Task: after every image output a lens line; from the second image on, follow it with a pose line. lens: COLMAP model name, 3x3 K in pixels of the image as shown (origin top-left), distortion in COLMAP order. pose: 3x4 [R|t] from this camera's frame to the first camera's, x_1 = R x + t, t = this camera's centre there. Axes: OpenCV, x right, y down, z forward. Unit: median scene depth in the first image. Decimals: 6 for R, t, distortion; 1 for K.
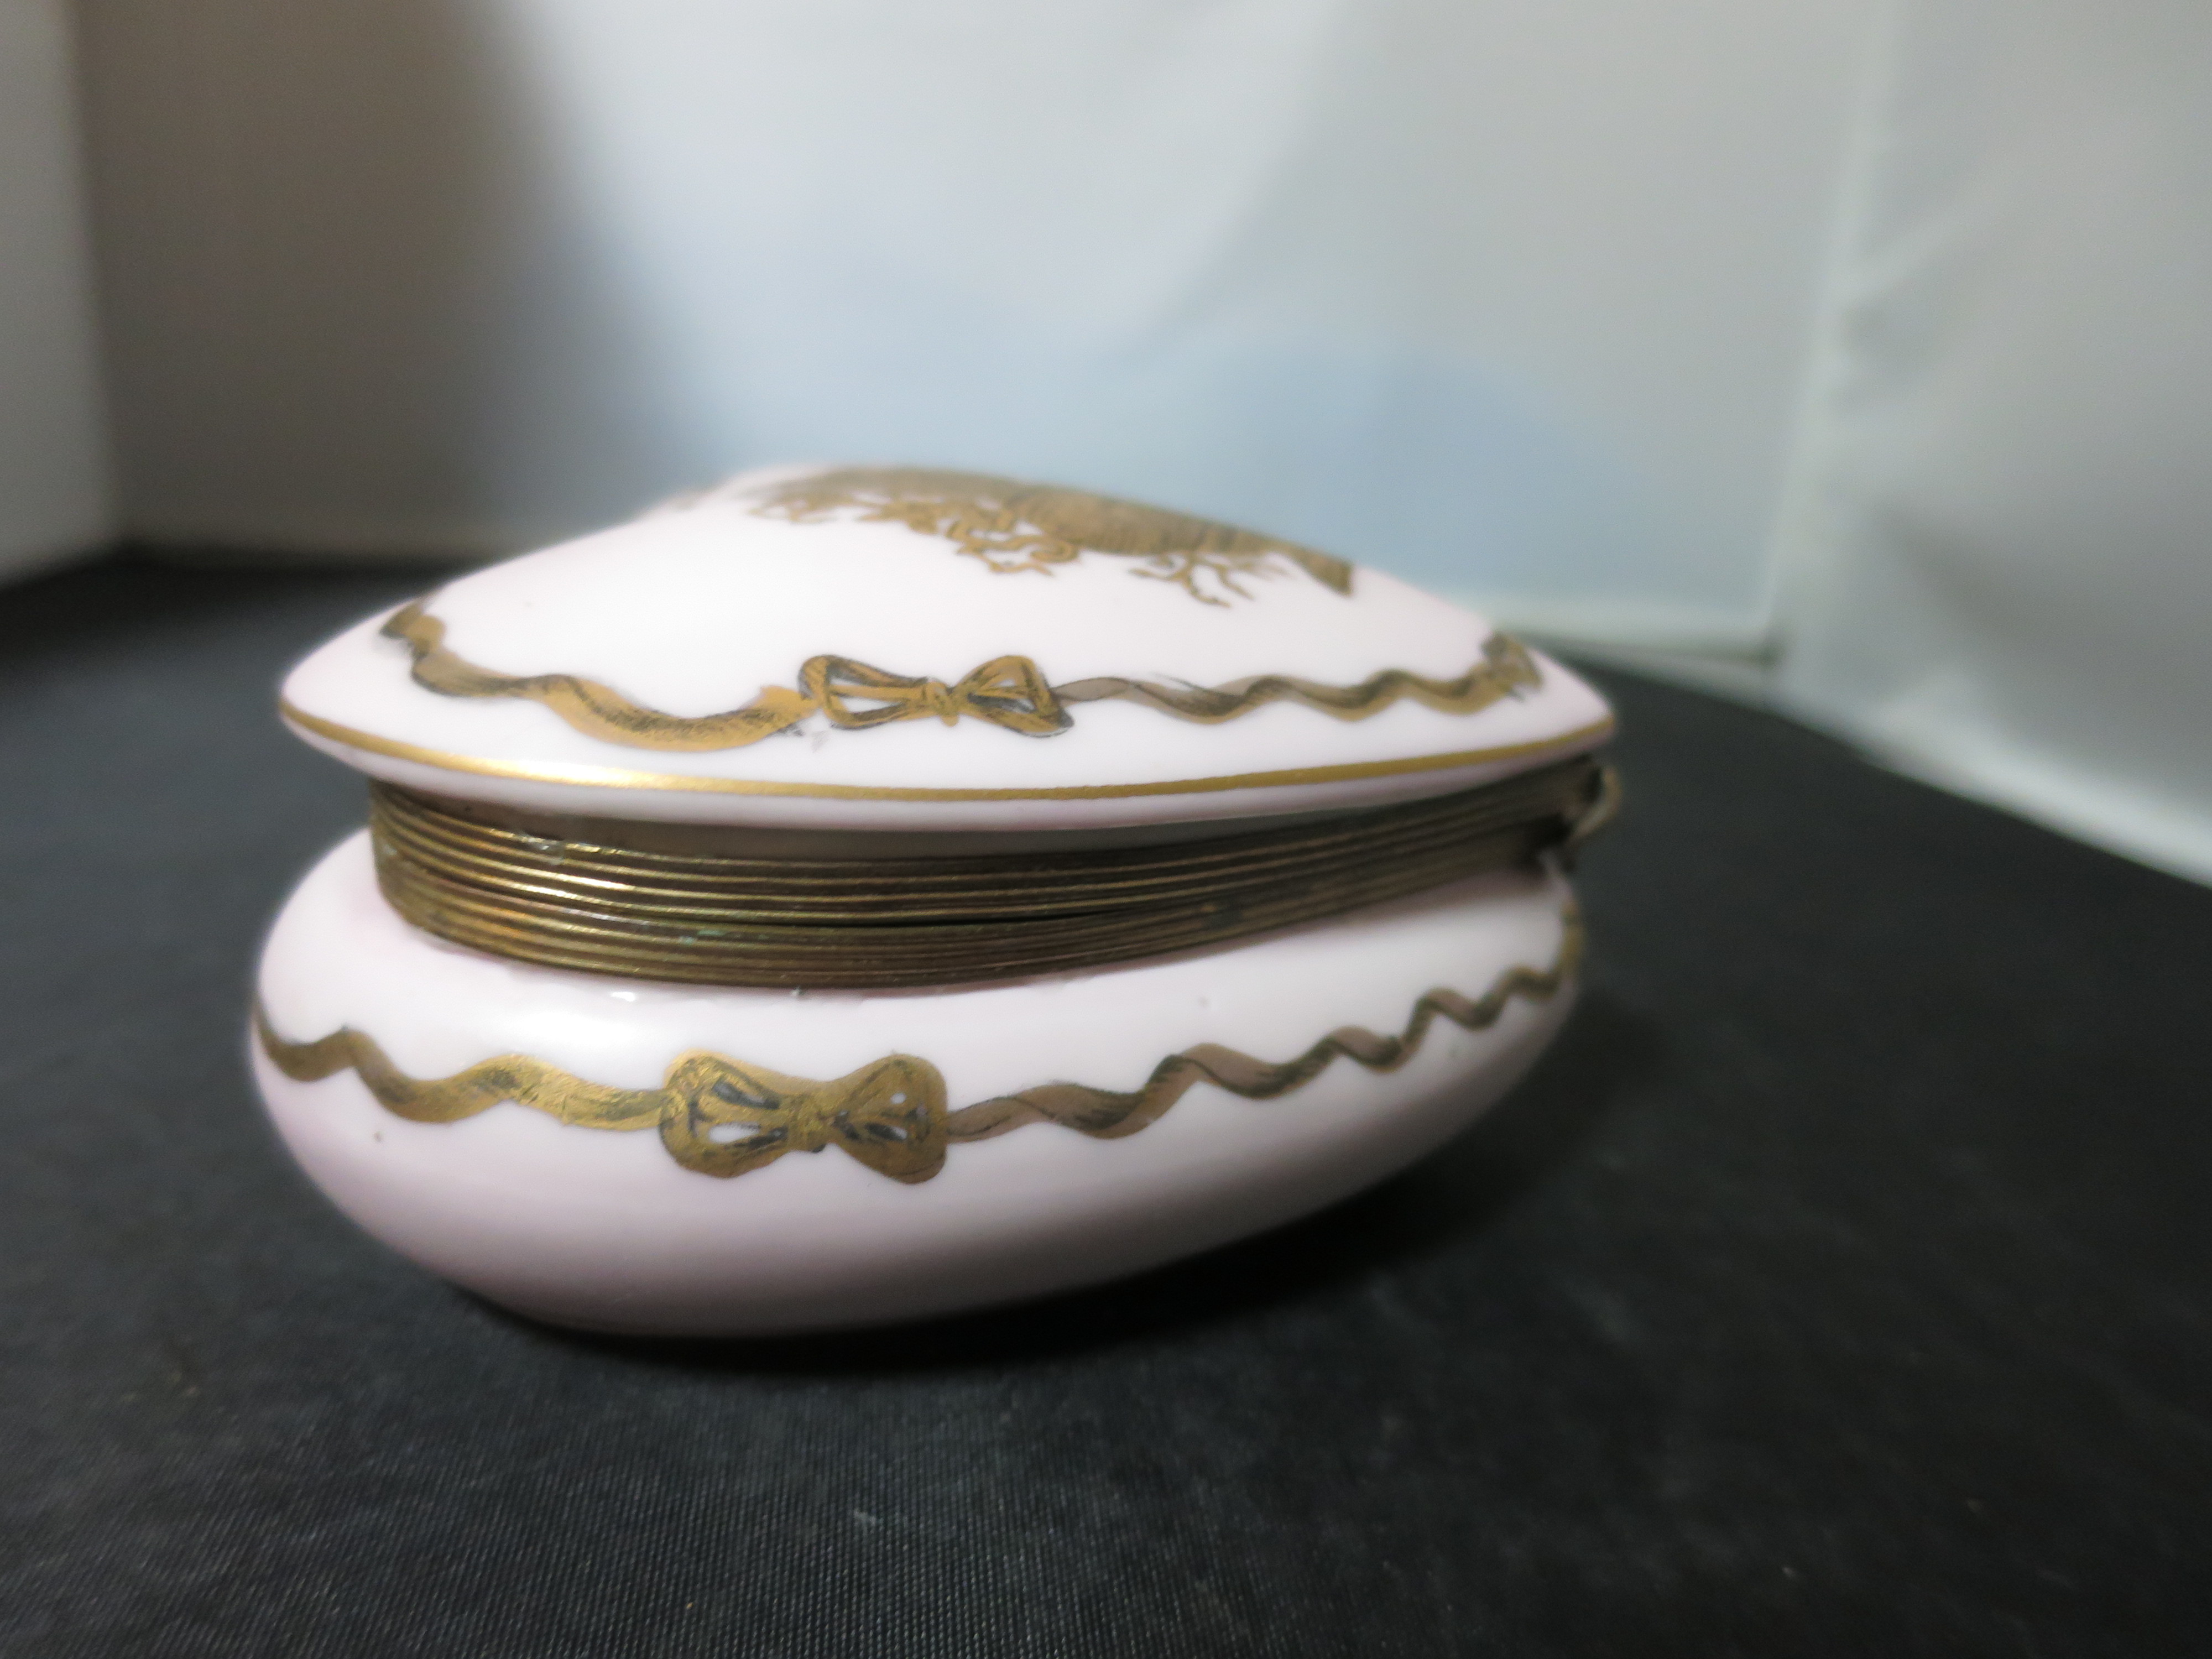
lens RADIAL K [[1562.0, 0, 1106.0], [0, 1562.0, 829.5], [0, 0, 1]] dist [-0.024996, -0.000641]
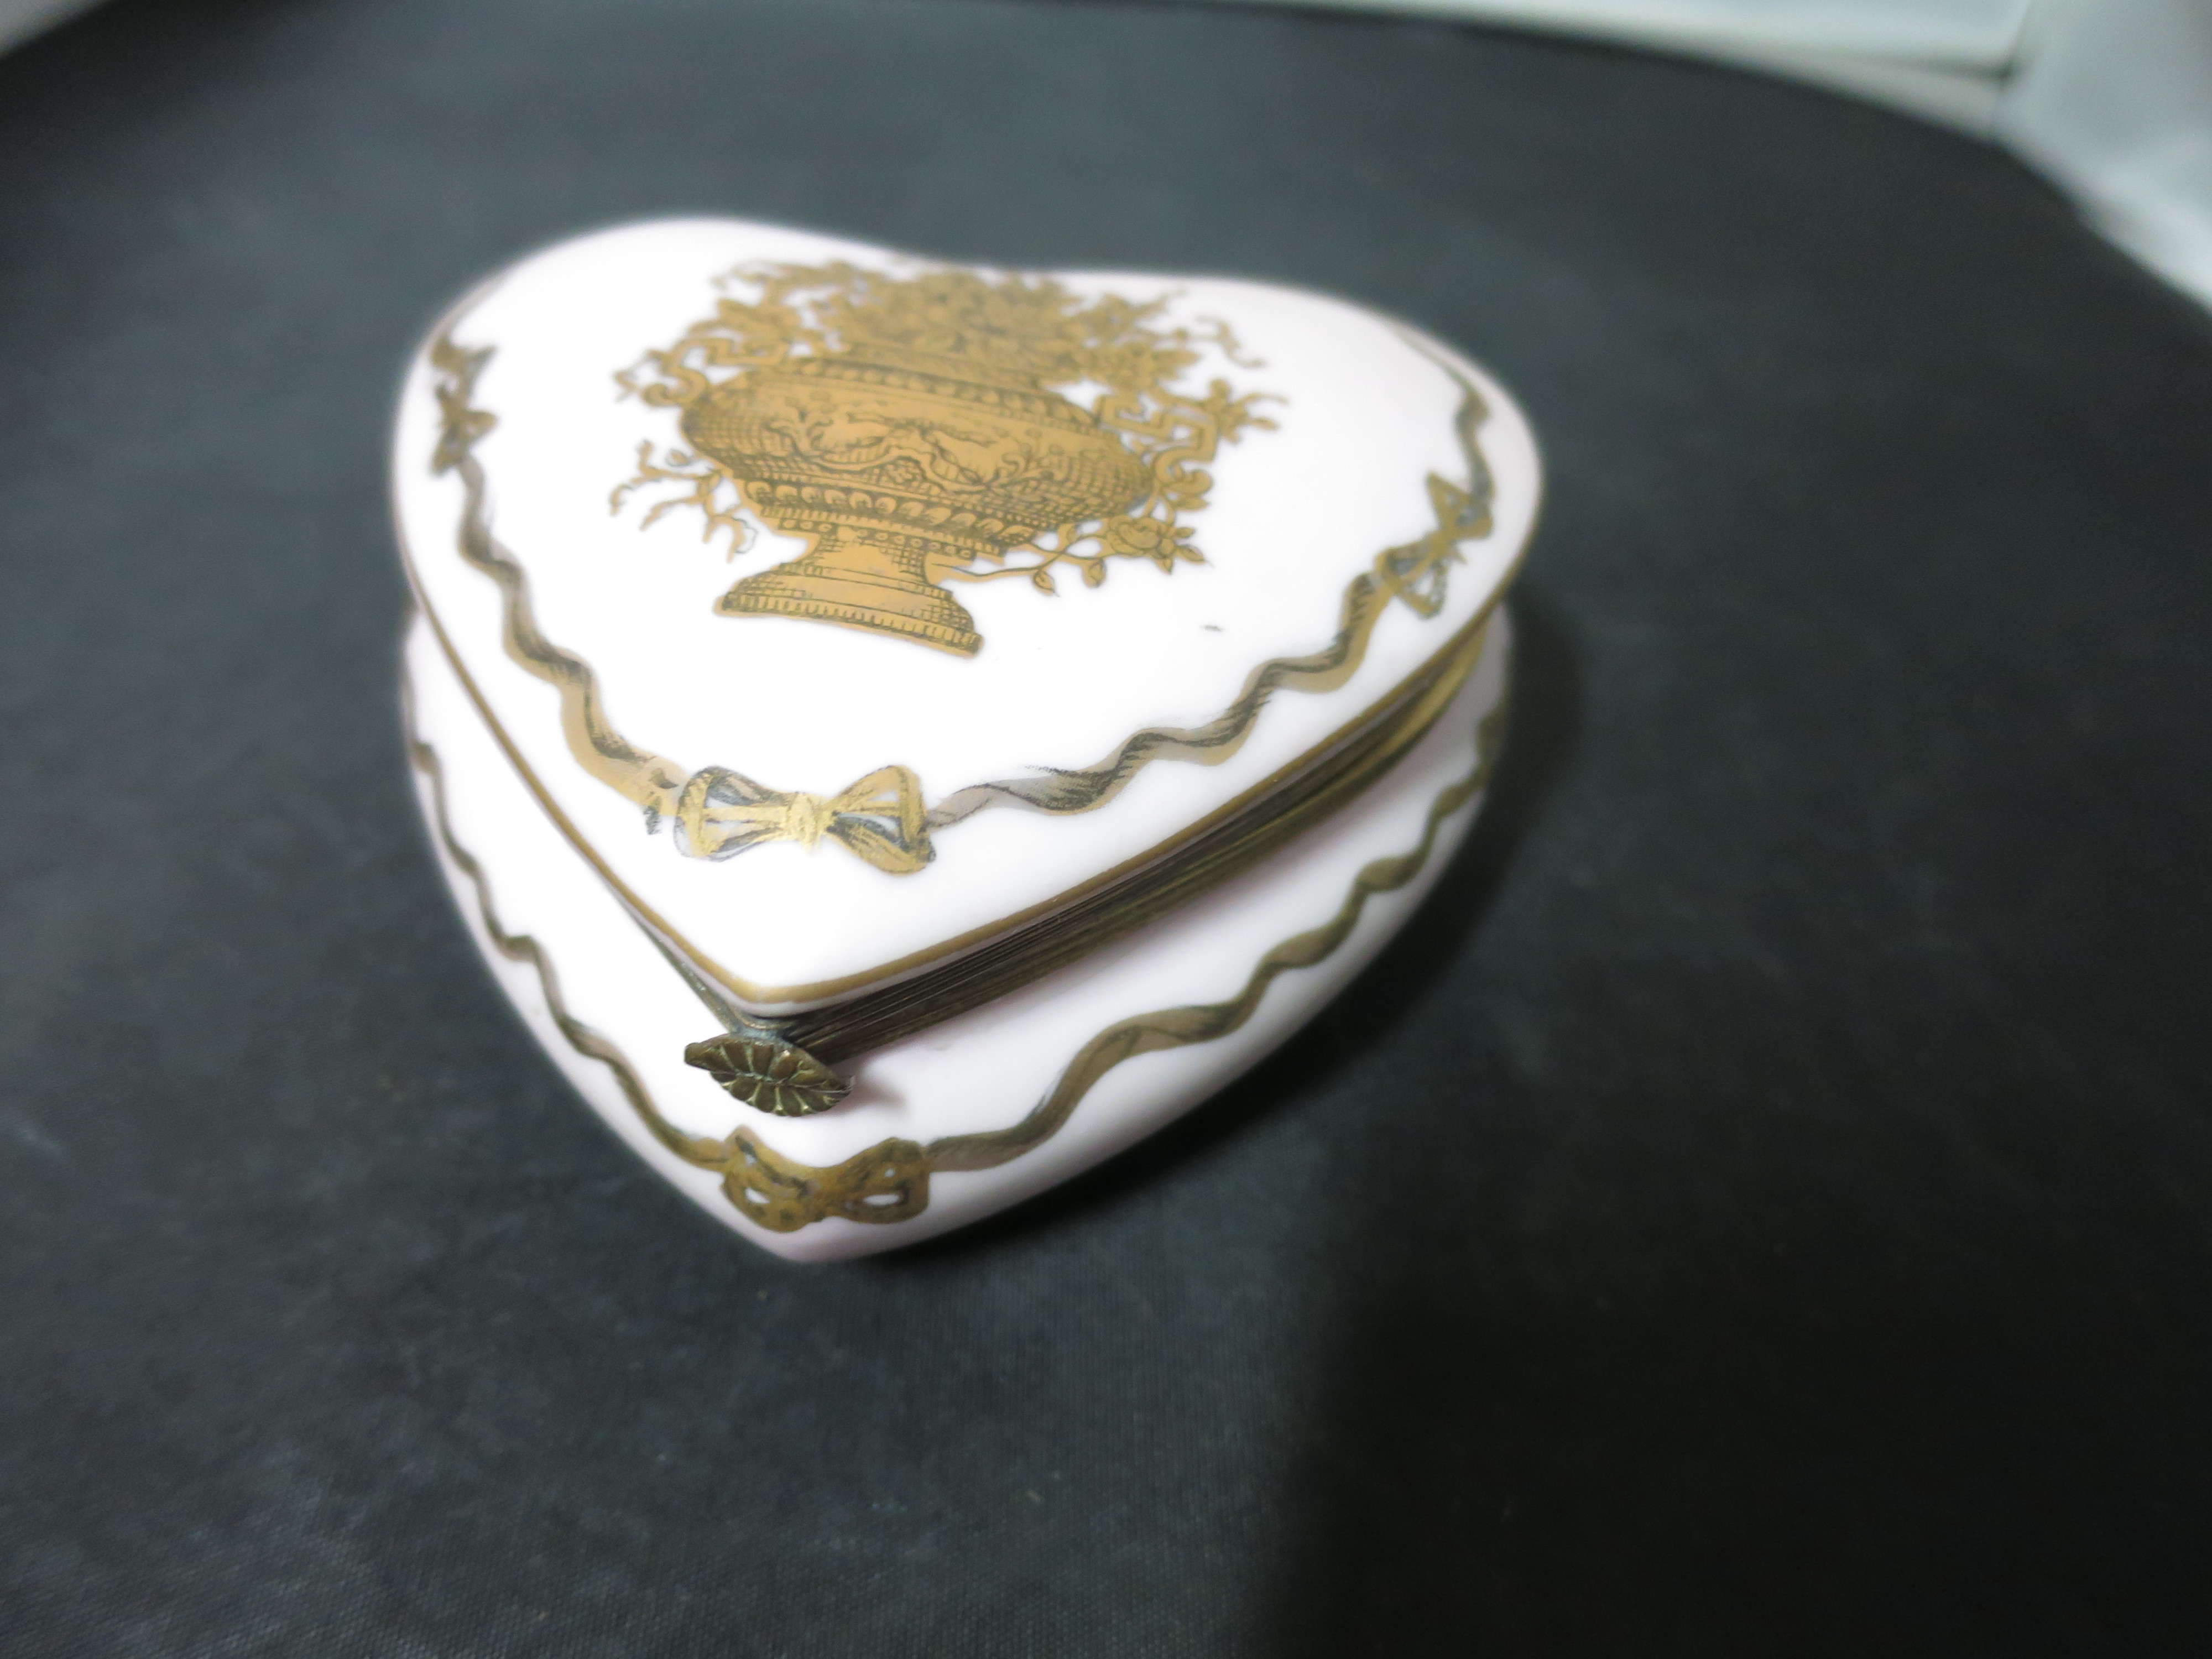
lens RADIAL K [[1562.0, 0, 1106.0], [0, 1562.0, 829.5], [0, 0, 1]] dist [-0.024996, -0.000641]
pose [[-0.031857, 0.633216, -0.773319, 0.967770], [-0.390016, 0.704500, 0.592932, -0.715771], [0.920257, 0.320495, 0.224521, 1.138857]]
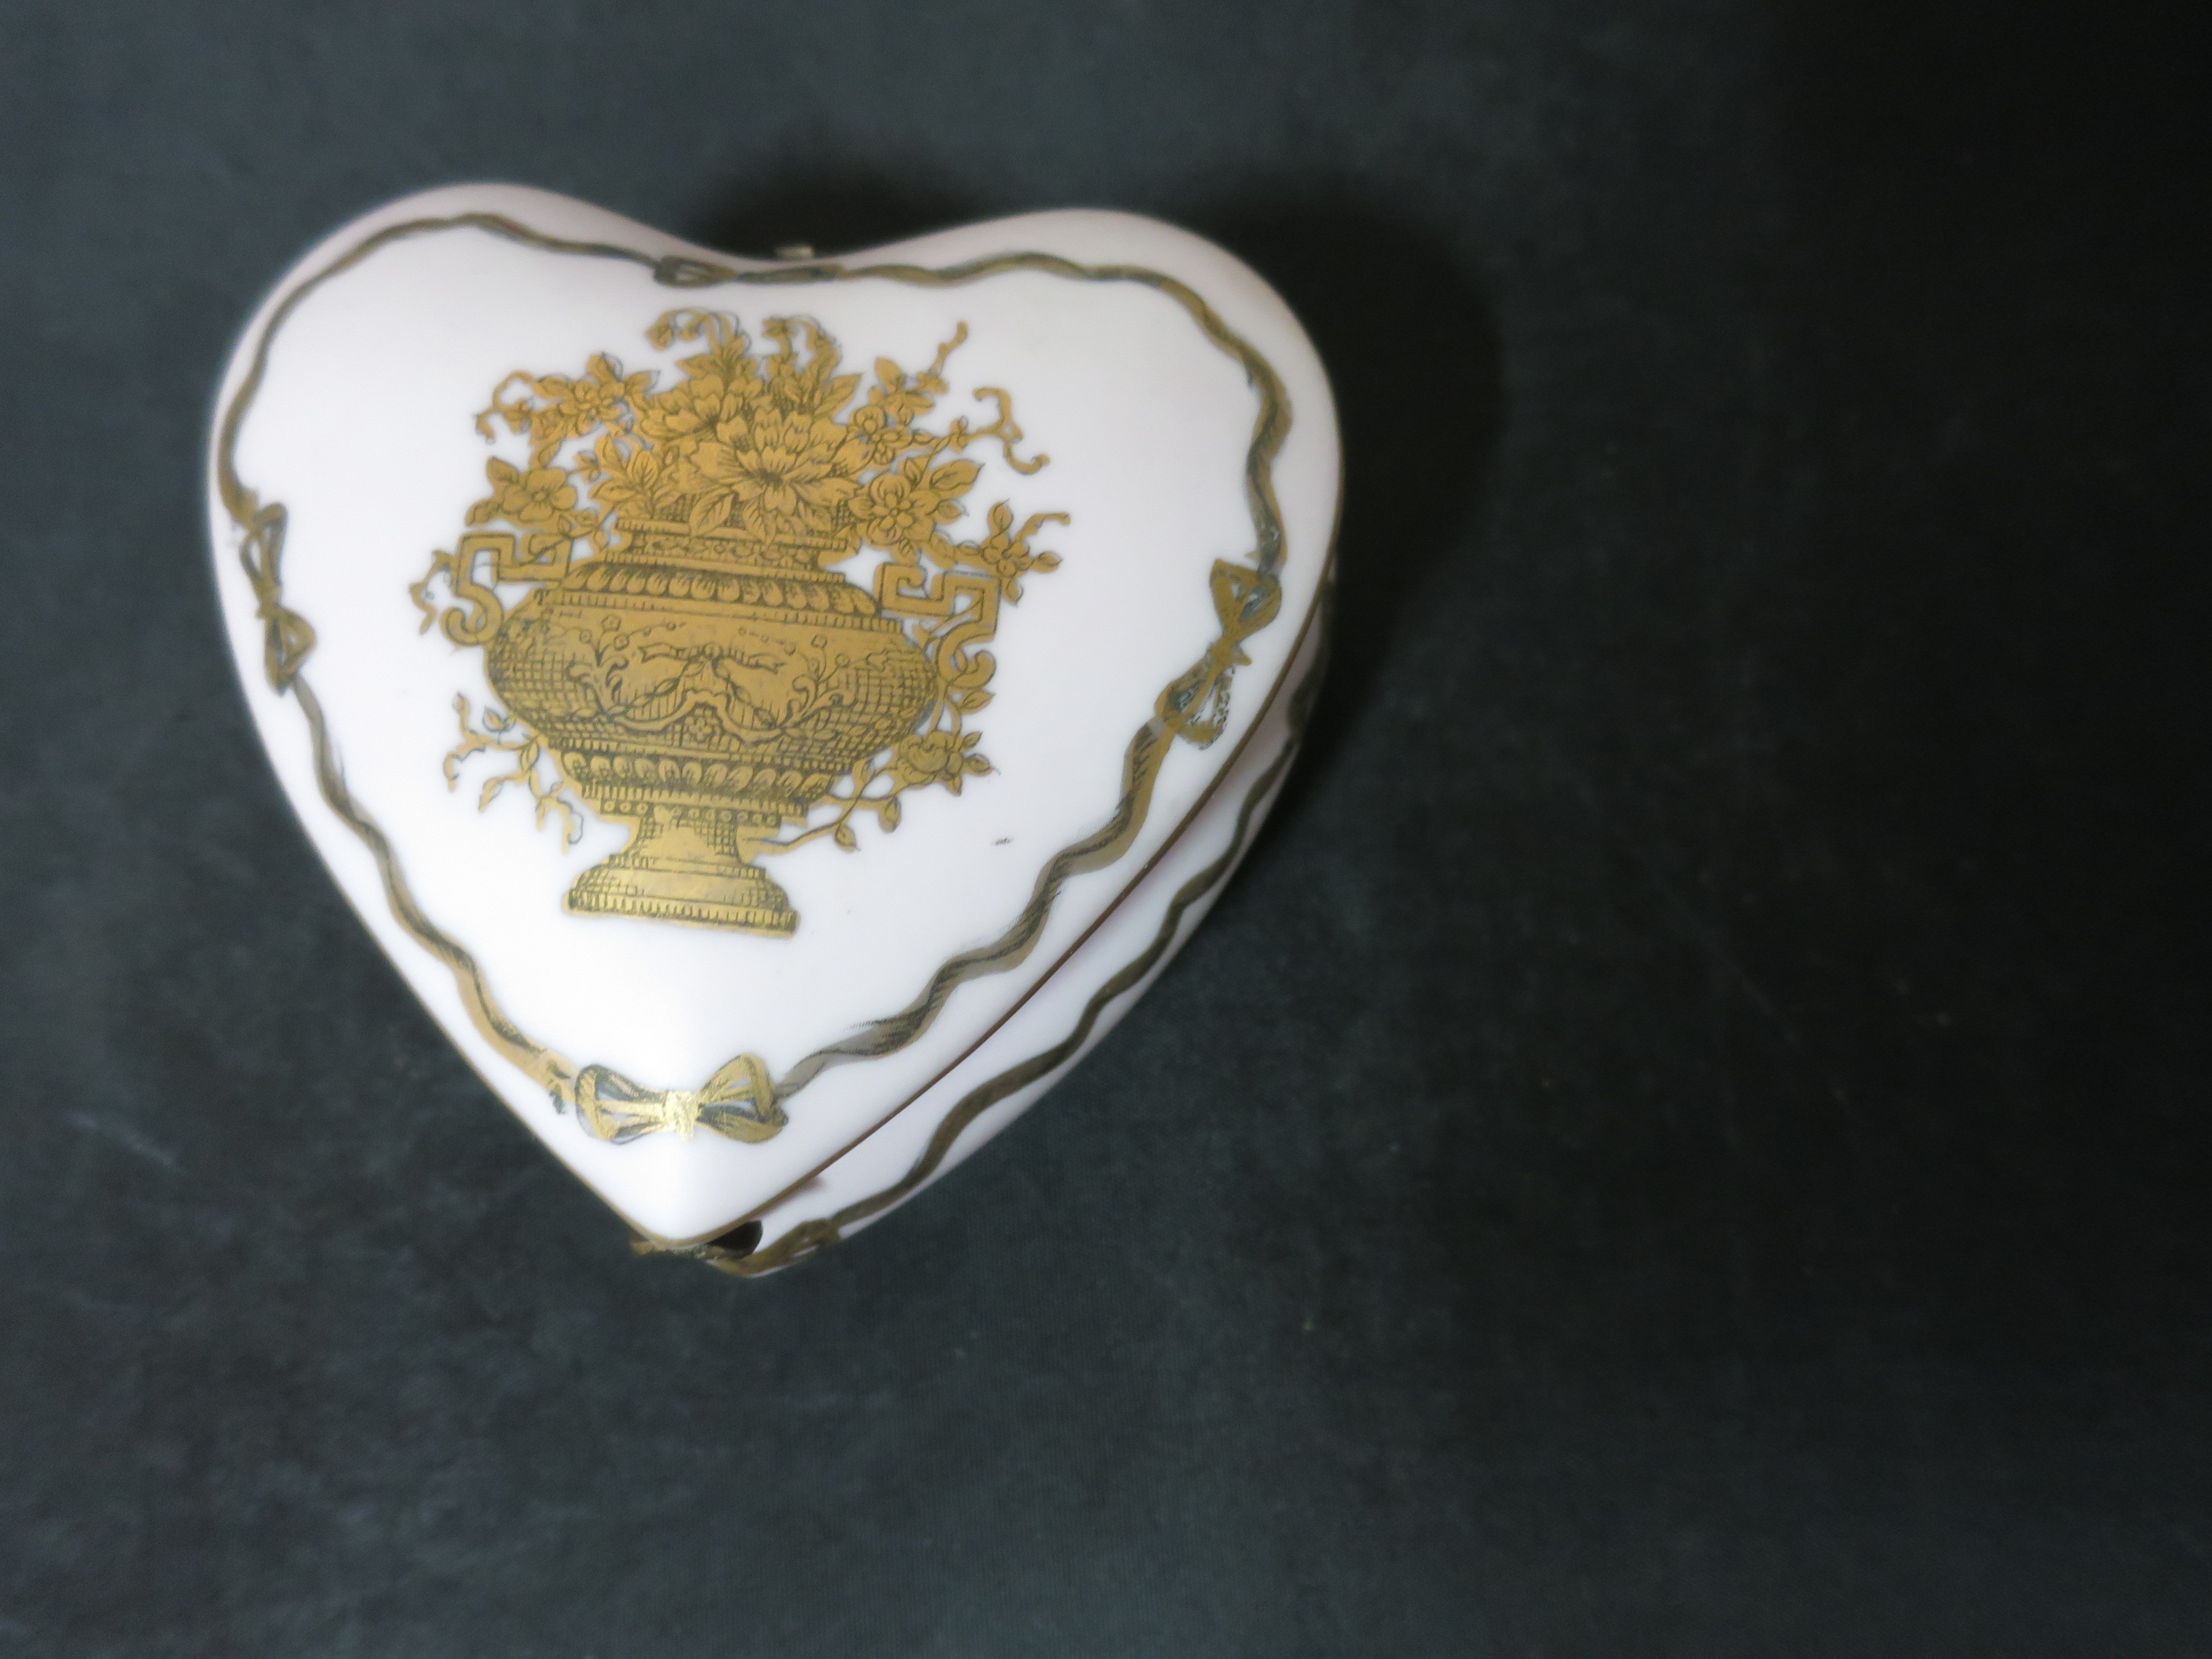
lens RADIAL K [[1562.0, 0, 1106.0], [0, 1562.0, 829.5], [0, 0, 1]] dist [-0.024996, -0.000641]
pose [[0.035072, 0.929329, -0.367582, 0.524186], [-0.330467, 0.357902, 0.873325, -1.244257], [0.943166, 0.090845, 0.319665, 1.095129]]
